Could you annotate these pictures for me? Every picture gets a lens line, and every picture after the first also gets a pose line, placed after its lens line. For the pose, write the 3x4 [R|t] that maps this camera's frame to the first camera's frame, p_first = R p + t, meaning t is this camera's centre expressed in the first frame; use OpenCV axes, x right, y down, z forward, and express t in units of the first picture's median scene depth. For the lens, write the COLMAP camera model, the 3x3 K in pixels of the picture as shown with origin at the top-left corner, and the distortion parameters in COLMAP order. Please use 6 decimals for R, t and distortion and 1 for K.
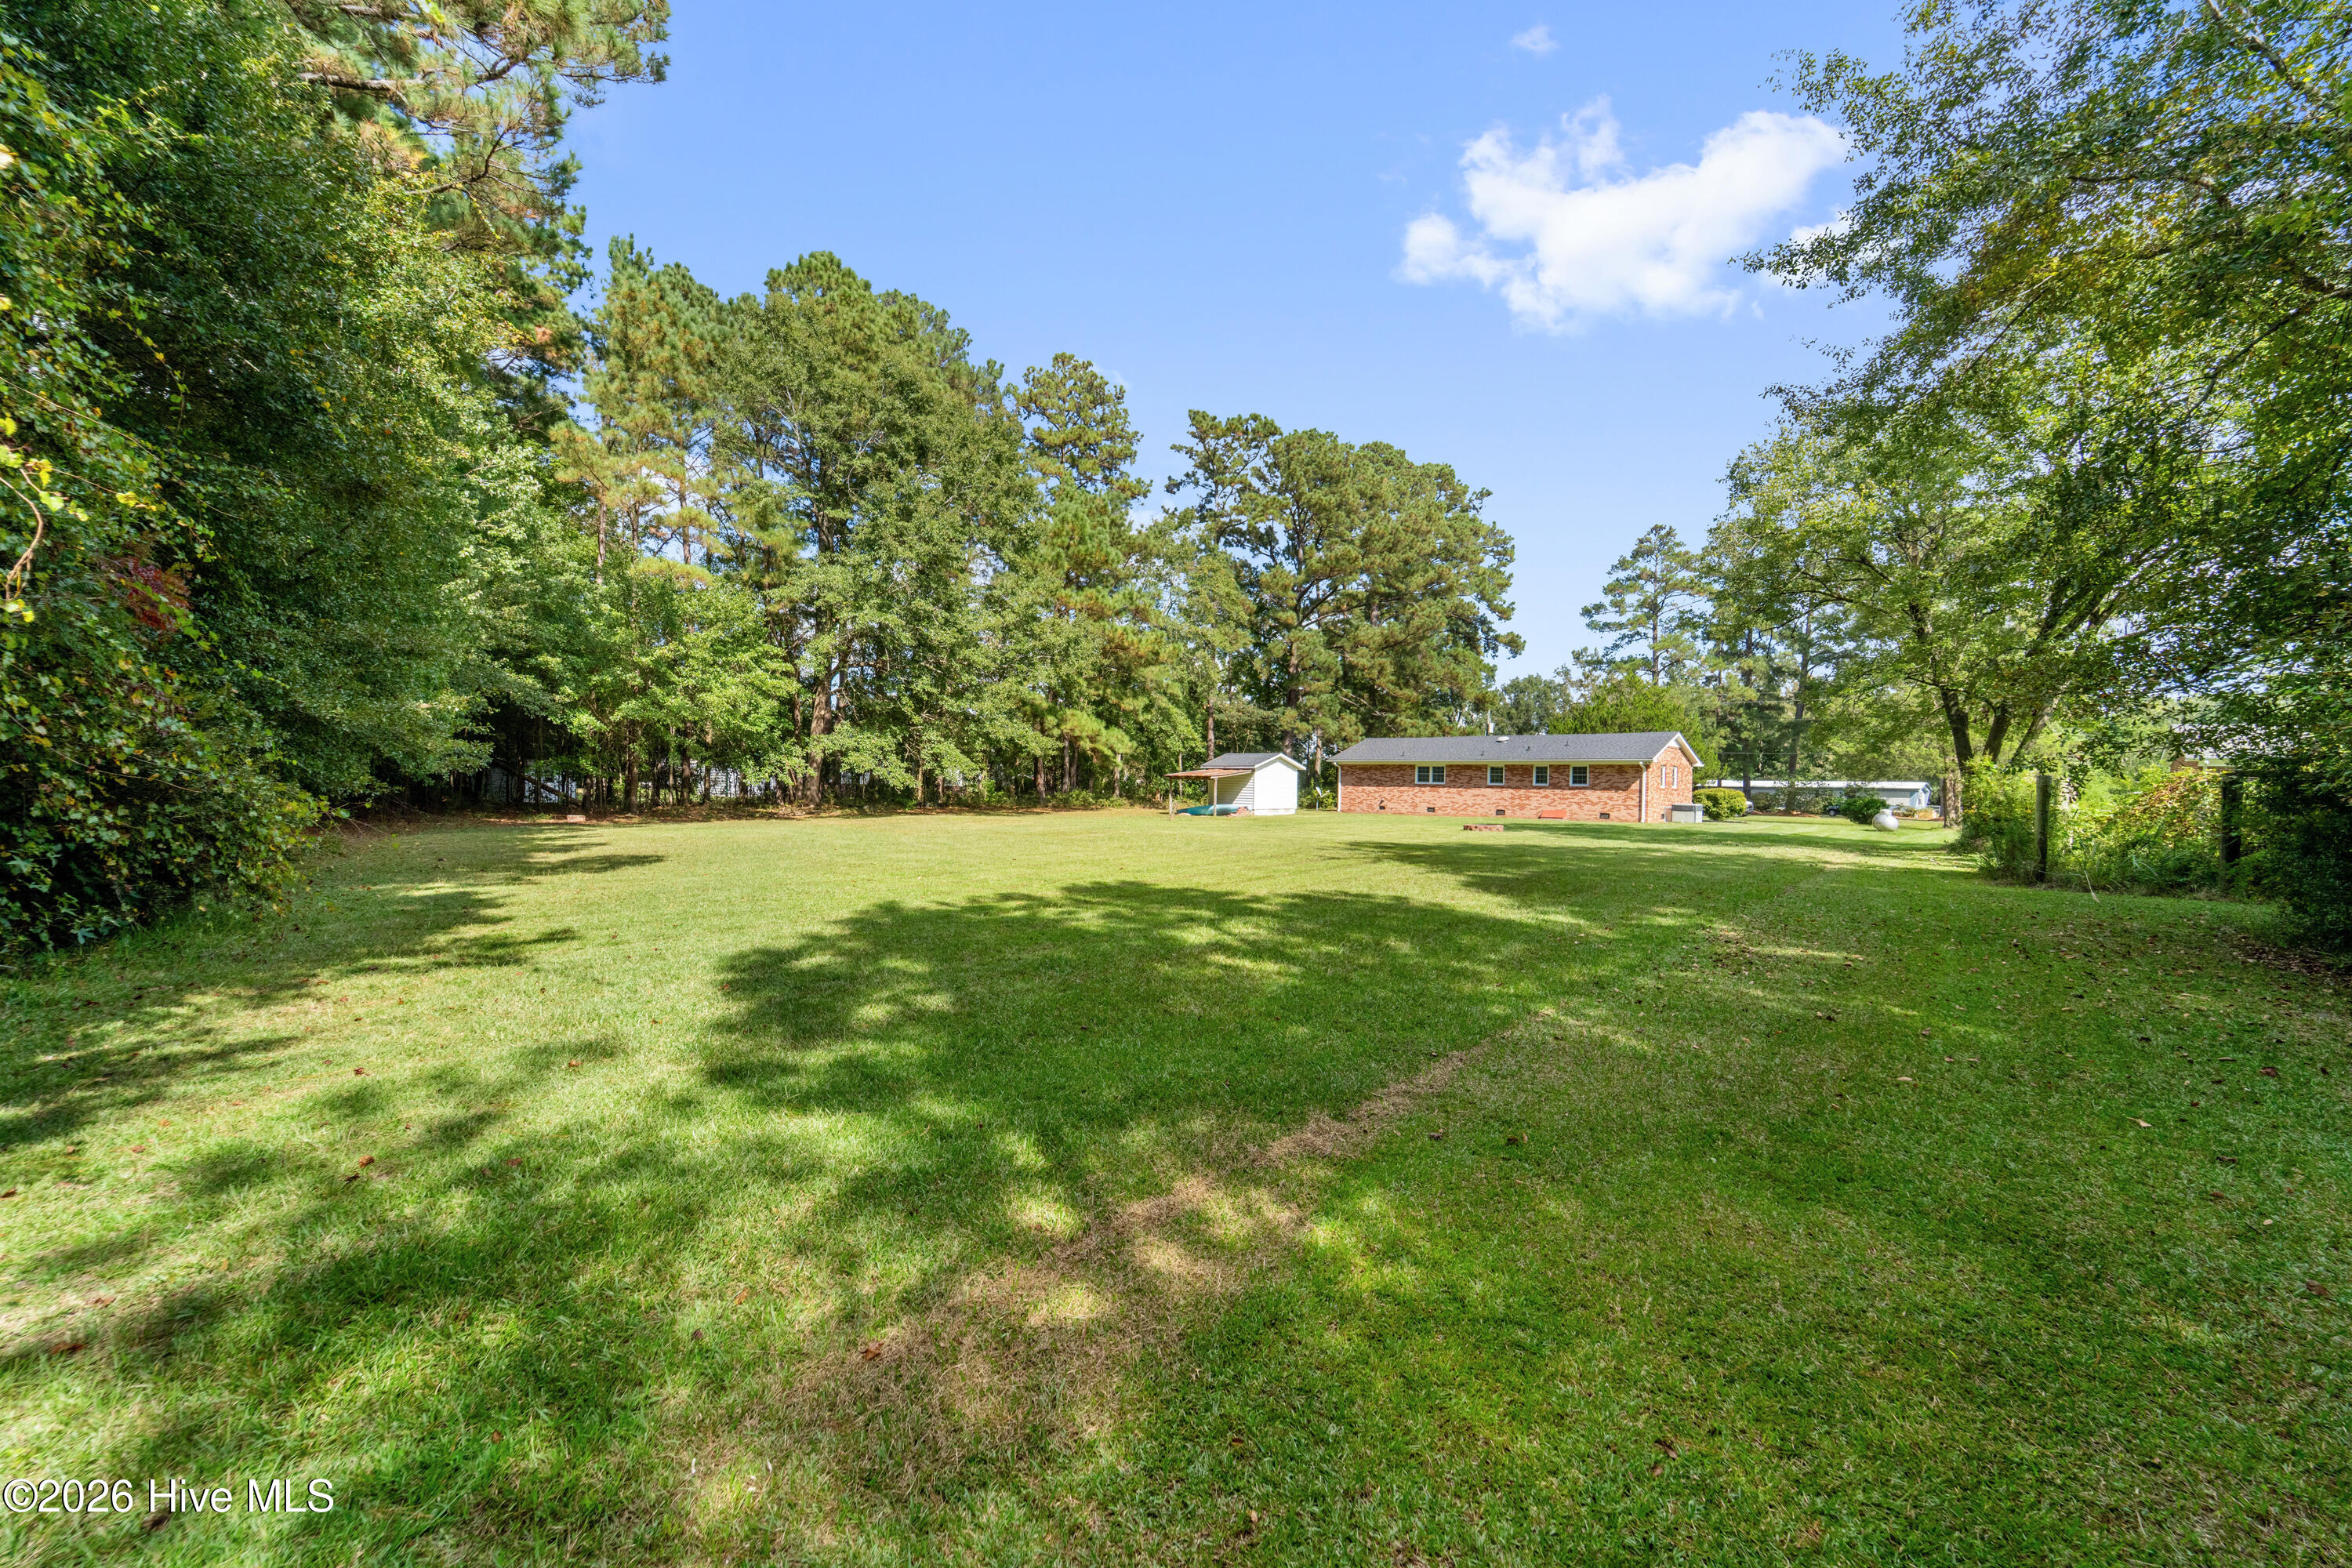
lens RADIAL K [[944.1, 0, 1175.3], [0, 944.1, 785.0], [0, 0, 1]] dist [-0.000778, -0.001380]
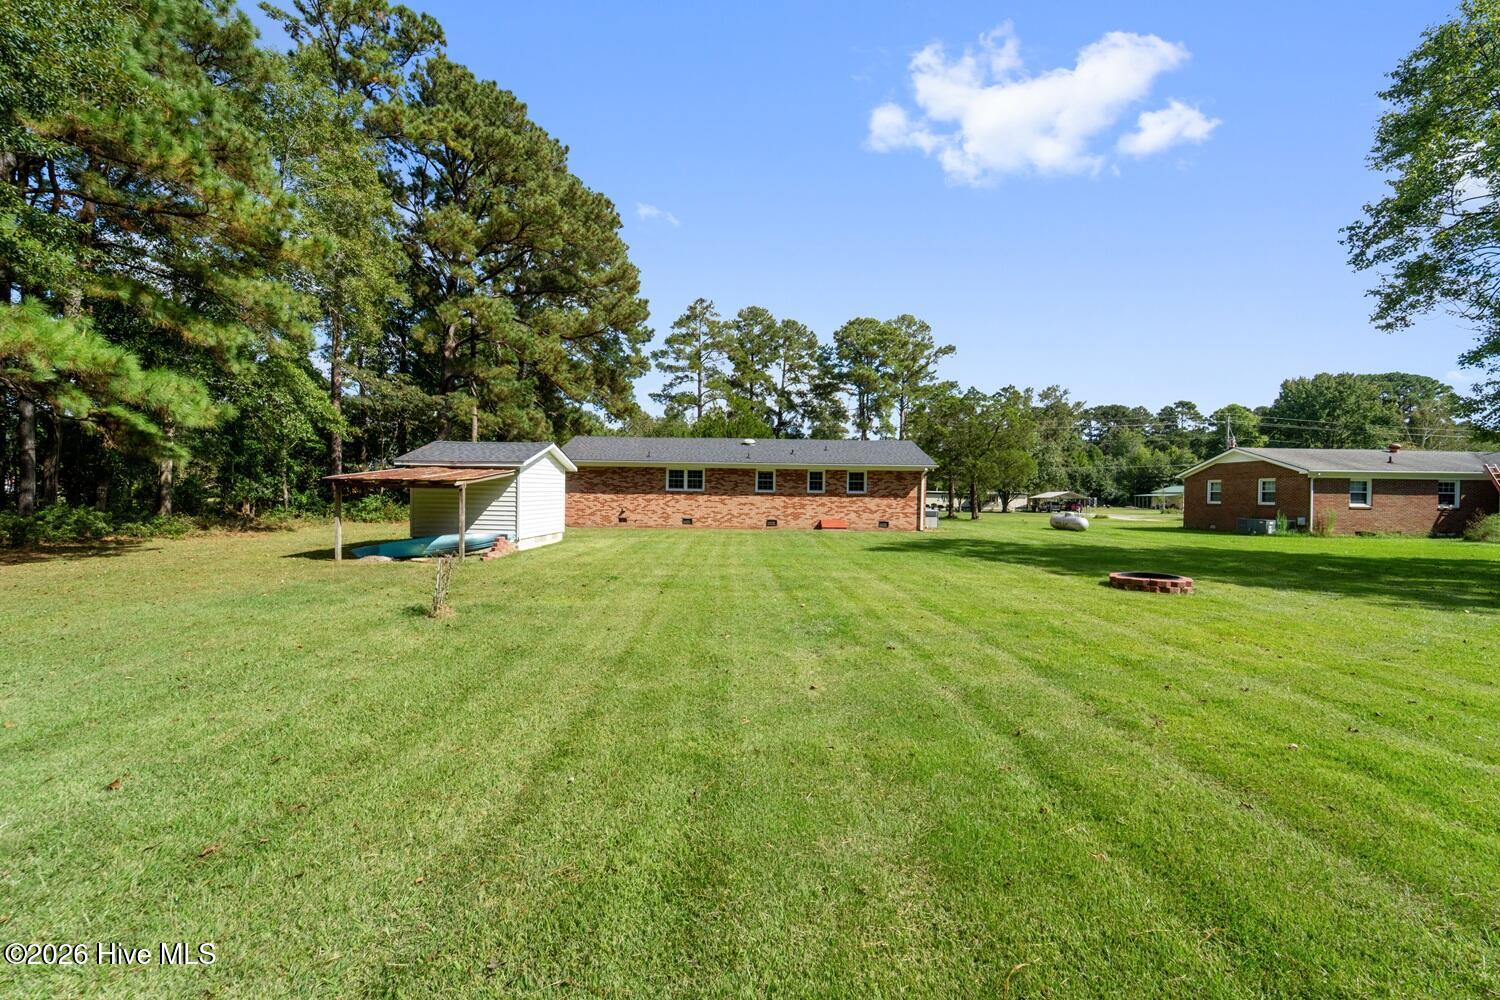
lens RADIAL K [[602.1, 0, 752.6], [0, 602.1, 501.7], [0, 0, 1]] dist [-0.000778, -0.001380]
pose [[0.745040, -0.017353, 0.666794, -0.044715], [-0.000574, 0.999644, 0.026656, -0.005710], [-0.667019, -0.020243, 0.744765, 0.550883]]
